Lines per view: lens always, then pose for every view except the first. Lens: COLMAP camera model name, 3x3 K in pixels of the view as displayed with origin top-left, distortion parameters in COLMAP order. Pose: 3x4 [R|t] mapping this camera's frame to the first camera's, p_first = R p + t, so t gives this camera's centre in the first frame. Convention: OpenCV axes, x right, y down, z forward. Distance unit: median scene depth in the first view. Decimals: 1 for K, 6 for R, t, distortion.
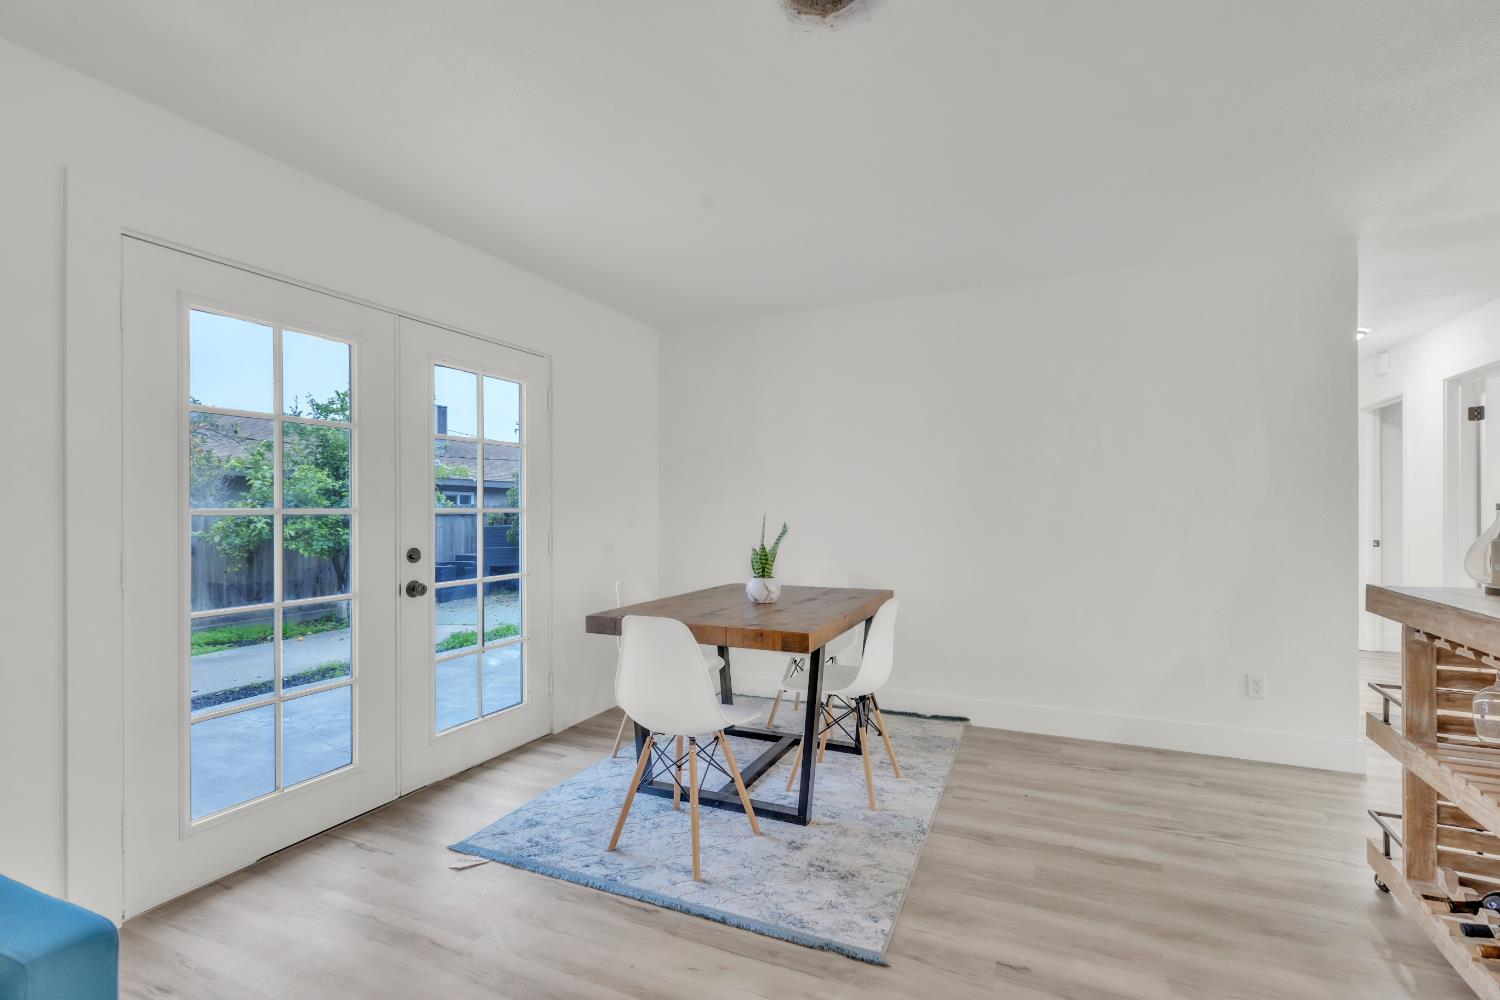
lens RADIAL K [[675.6, 0, 754.0], [0, 675.6, 506.3], [0, 0, 1]] dist [0.033694, 0.000554]
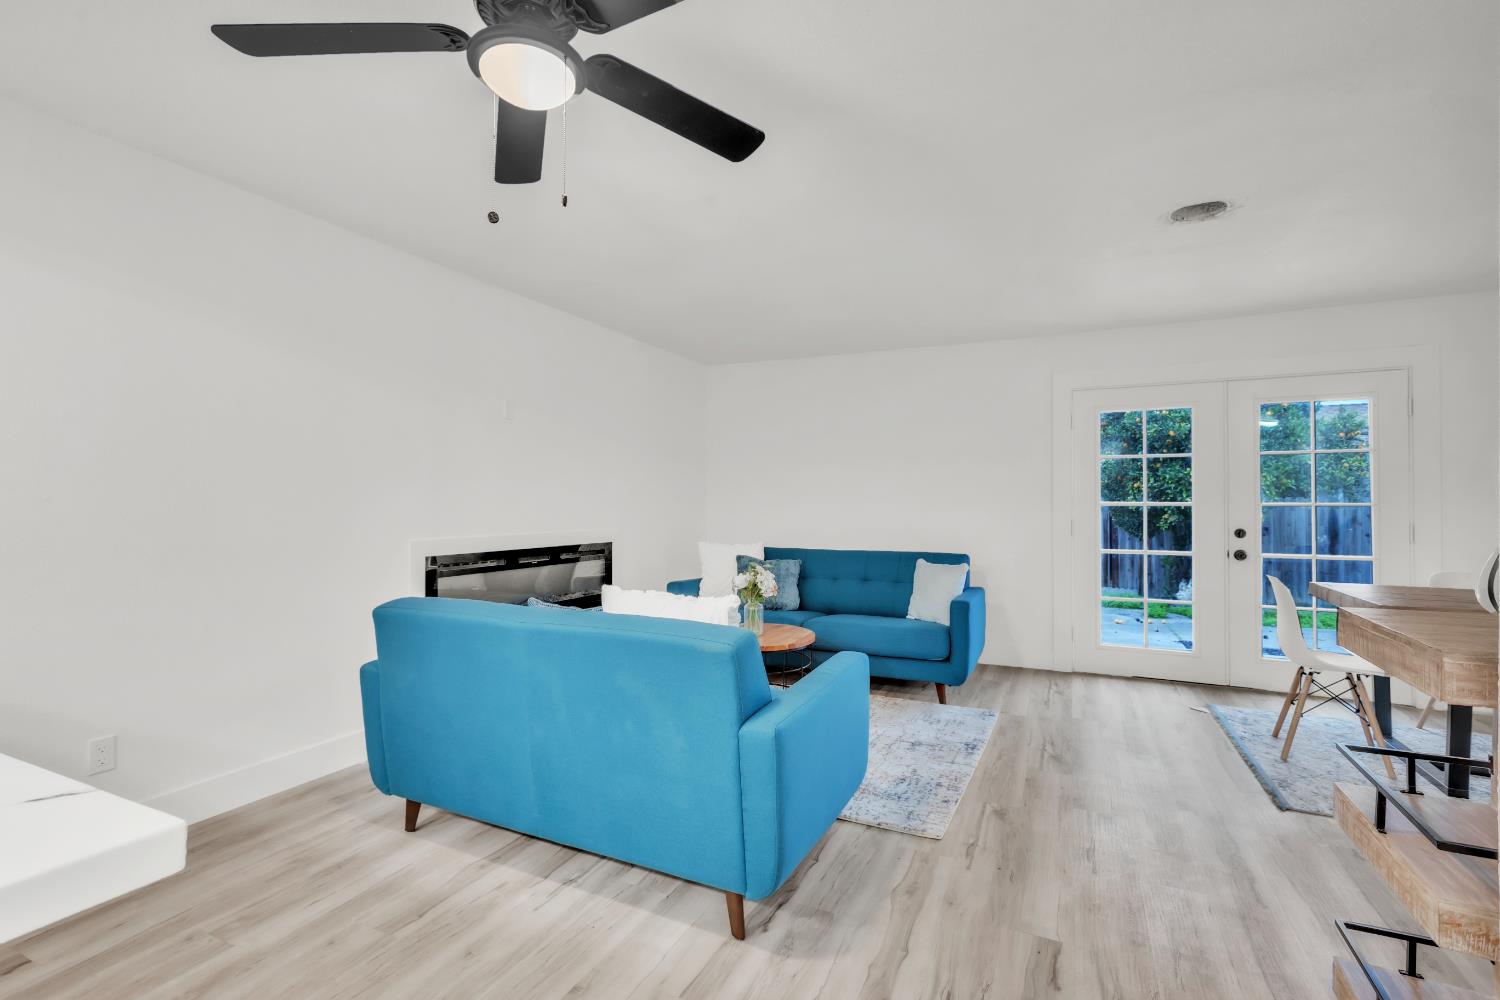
lens RADIAL K [[675.6, 0, 750.6], [0, 675.6, 507.1], [0, 0, 1]] dist [0.033694, 0.000554]
pose [[-0.031953, 0.009551, -0.999444, 1.129734], [0.014004, 0.999860, 0.009108, -0.019231], [0.999391, -0.013705, -0.032083, -0.075193]]
